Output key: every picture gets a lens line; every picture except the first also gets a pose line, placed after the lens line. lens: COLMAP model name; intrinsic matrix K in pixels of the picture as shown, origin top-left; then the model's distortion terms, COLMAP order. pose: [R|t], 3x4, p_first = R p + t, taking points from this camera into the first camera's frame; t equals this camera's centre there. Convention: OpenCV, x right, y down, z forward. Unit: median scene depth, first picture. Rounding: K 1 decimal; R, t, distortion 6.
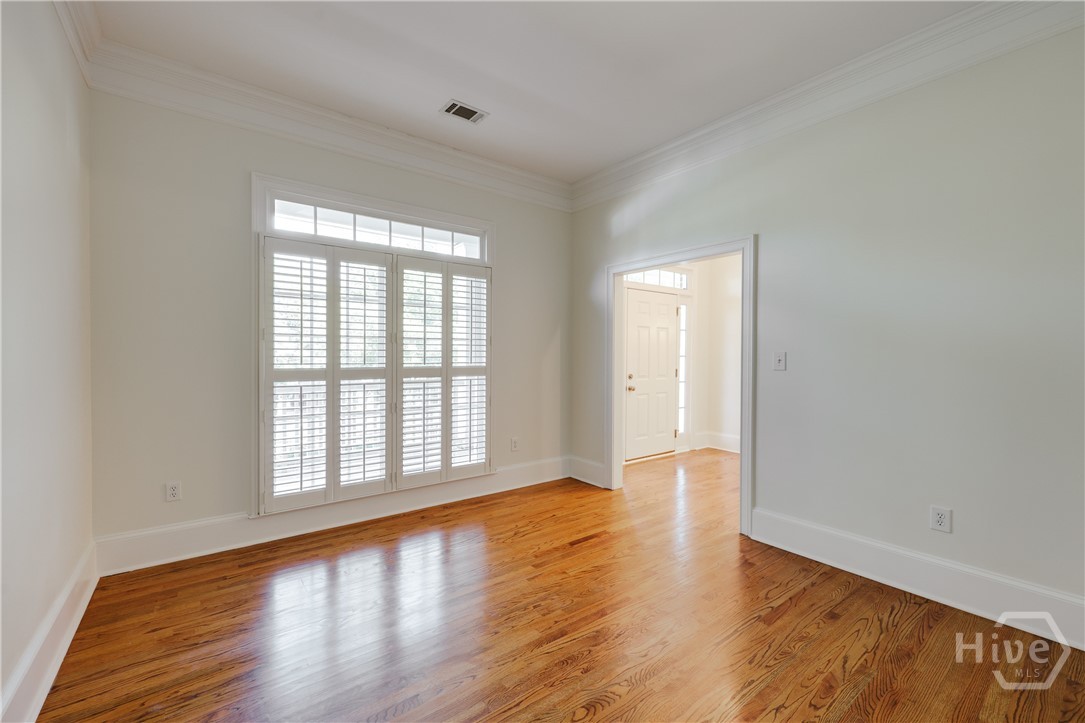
lens RADIAL K [[497.1, 0, 542.5], [0, 497.1, 361.5], [0, 0, 1]] dist [0.001630, 0.000529]
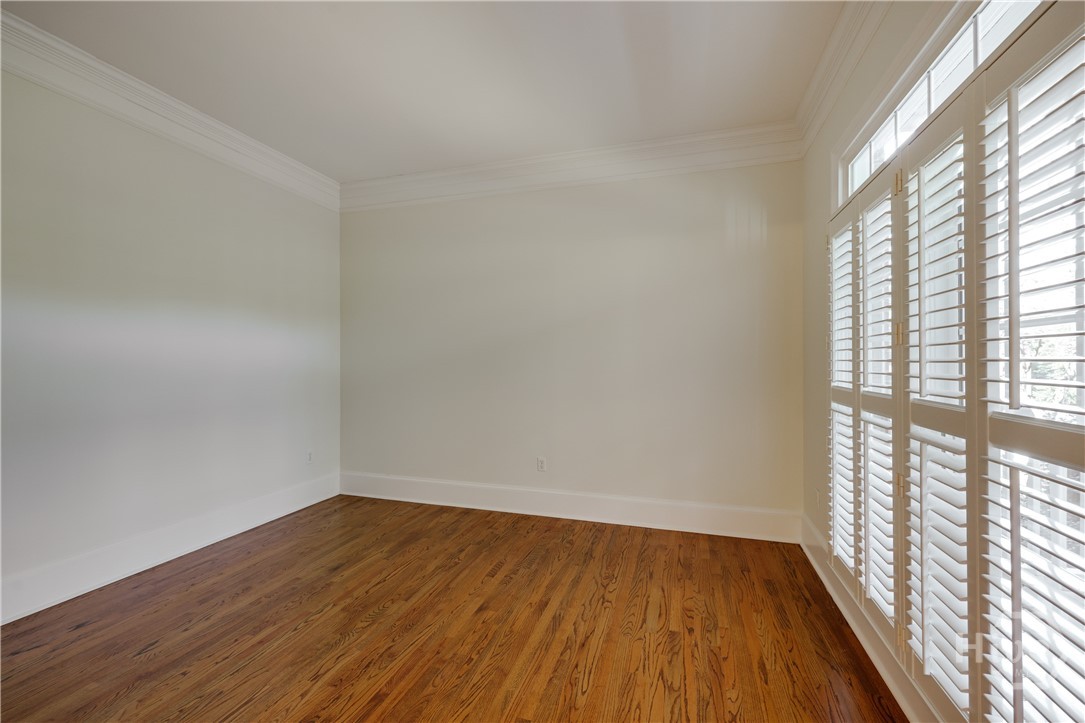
lens RADIAL K [[469.0, 0, 563.3], [0, 469.0, 356.4], [0, 0, 1]] dist [0.000409, 0.000095]
pose [[-0.821051, -0.008774, -0.570787, 0.315298], [-0.013678, 0.999897, 0.004304, -0.048557], [0.570691, 0.011341, -0.821087, 1.687048]]
